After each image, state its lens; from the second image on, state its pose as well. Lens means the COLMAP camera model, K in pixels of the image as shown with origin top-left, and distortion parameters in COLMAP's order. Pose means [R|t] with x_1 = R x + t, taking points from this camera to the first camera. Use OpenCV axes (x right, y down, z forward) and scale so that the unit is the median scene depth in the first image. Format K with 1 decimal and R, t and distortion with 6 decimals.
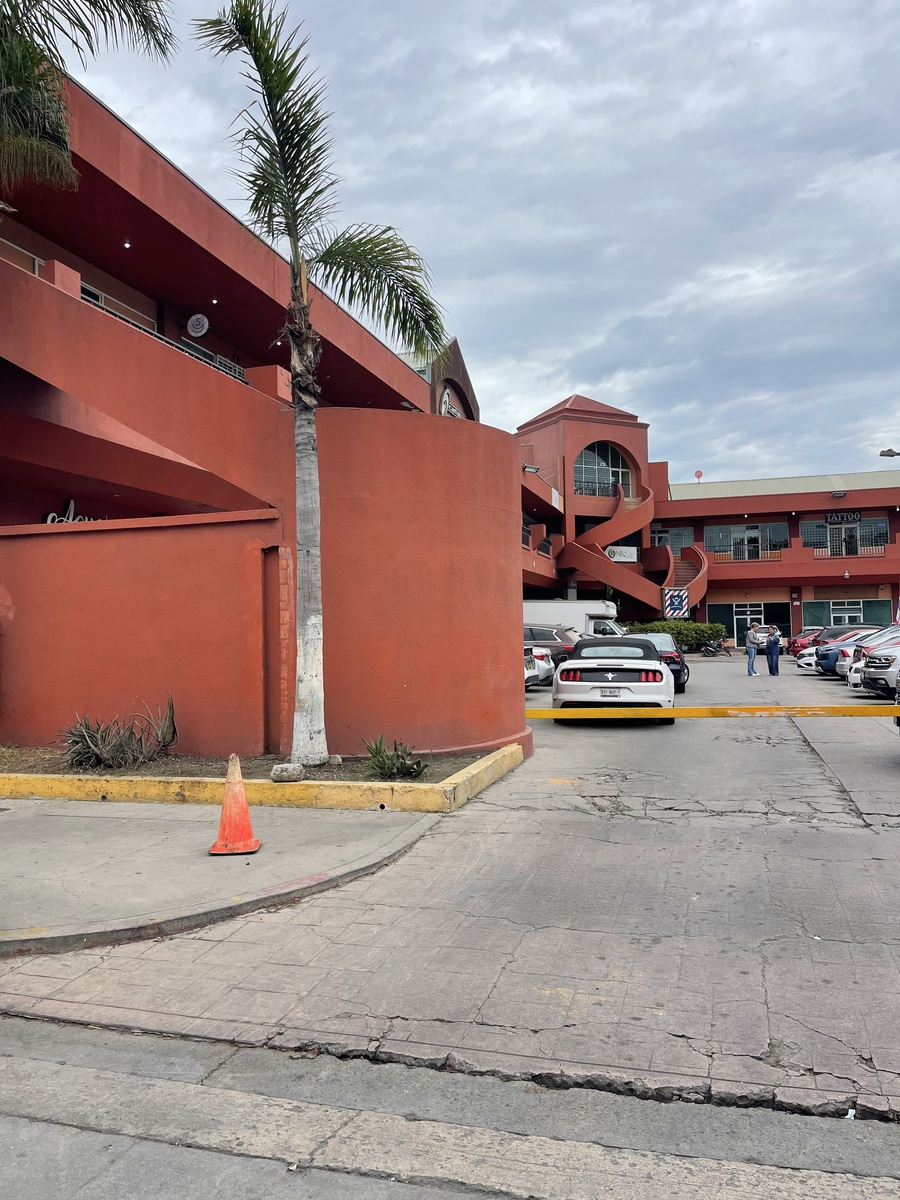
lens RADIAL K [[907.8, 0, 463.3], [0, 907.8, 586.7], [0, 0, 1]] dist [0.077886, -0.106153]
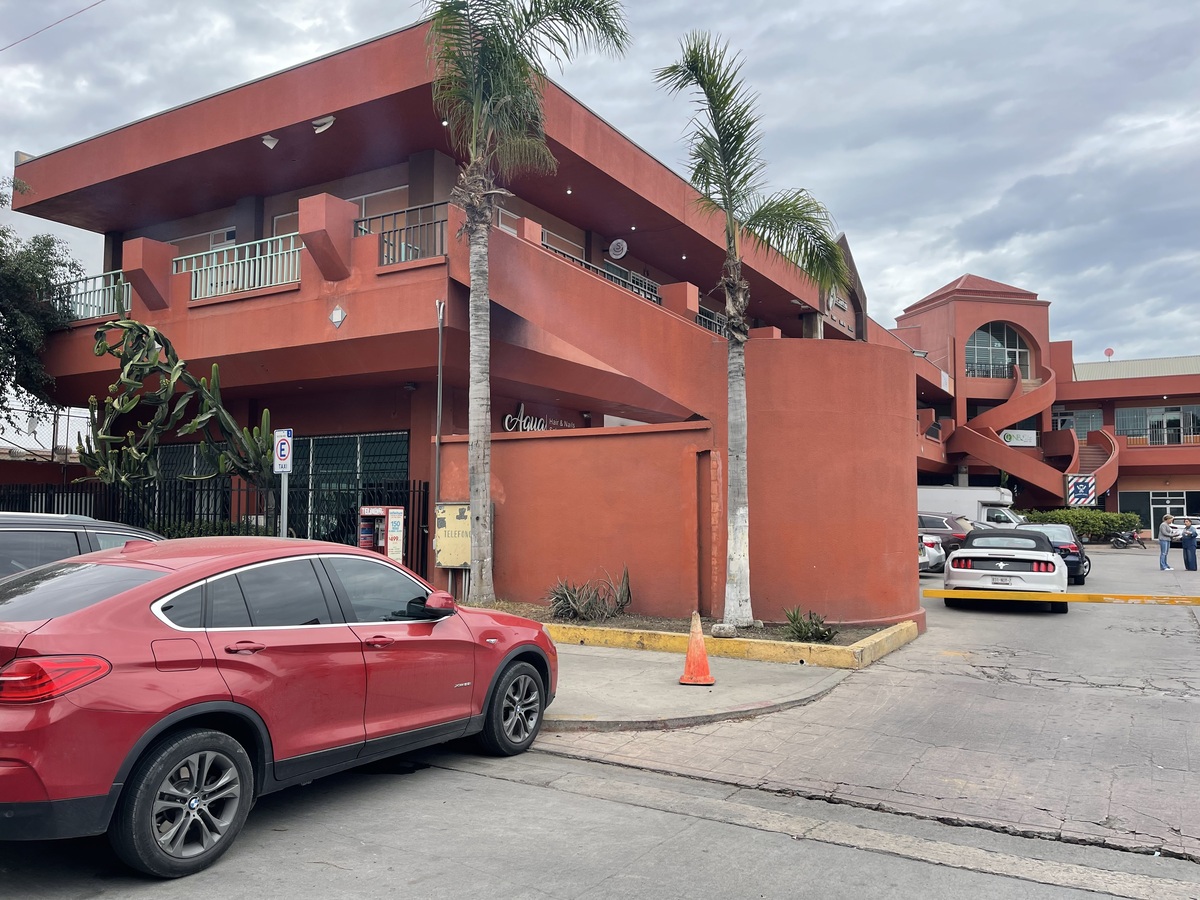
lens RADIAL K [[907.8, 0, 607.8], [0, 907.8, 448.4], [0, 0, 1]] dist [0.077886, -0.106153]
pose [[0.968741, 0.003834, -0.248046, -0.005613], [-0.008565, 0.999801, -0.017998, -0.004370], [0.247928, 0.019559, 0.968581, -0.045399]]
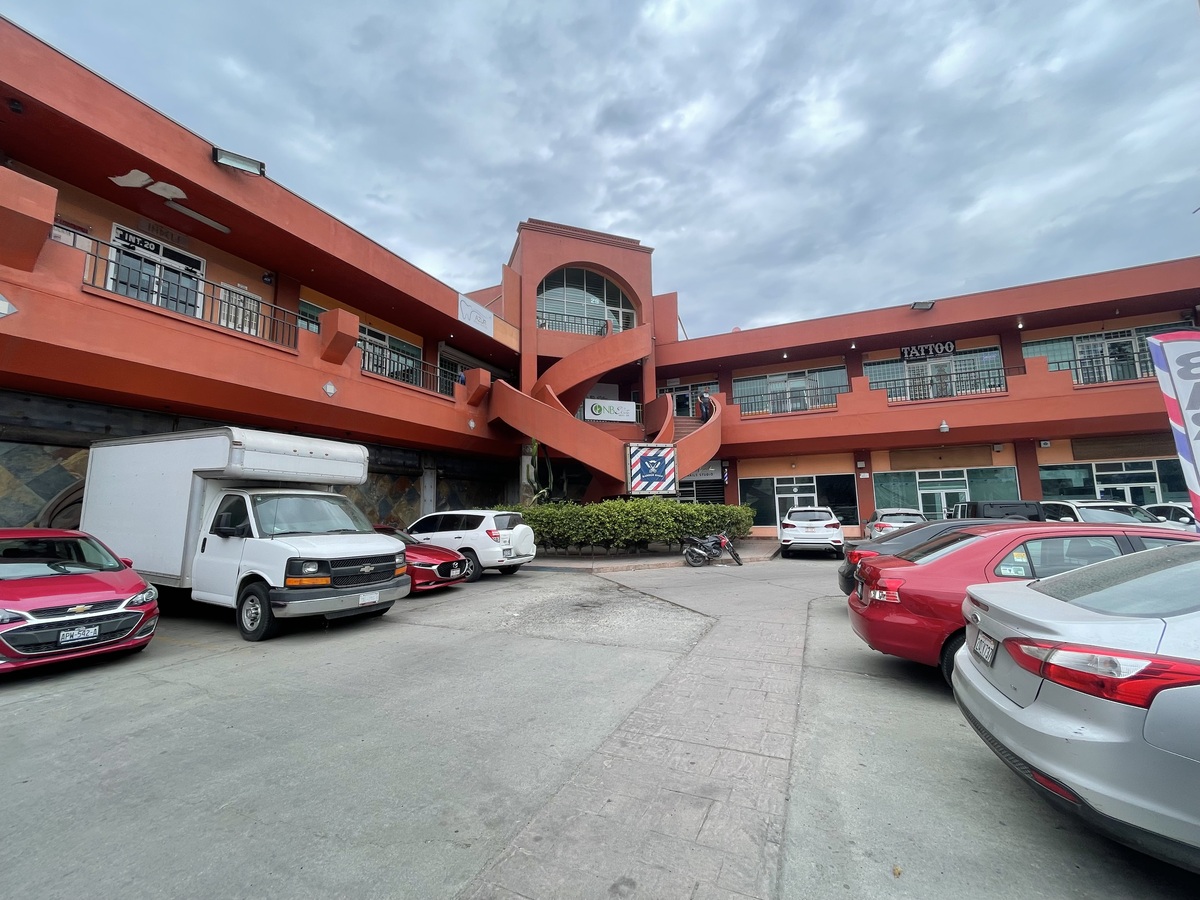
lens RADIAL K [[481.9, 0, 608.9], [0, 481.9, 447.5], [0, 0, 1]] dist [-0.002188, 0.000252]
pose [[0.990767, -0.018851, -0.134261, 0.246976], [0.007380, 0.996317, -0.085425, 0.030255], [0.135377, 0.083645, 0.987257, 0.681577]]
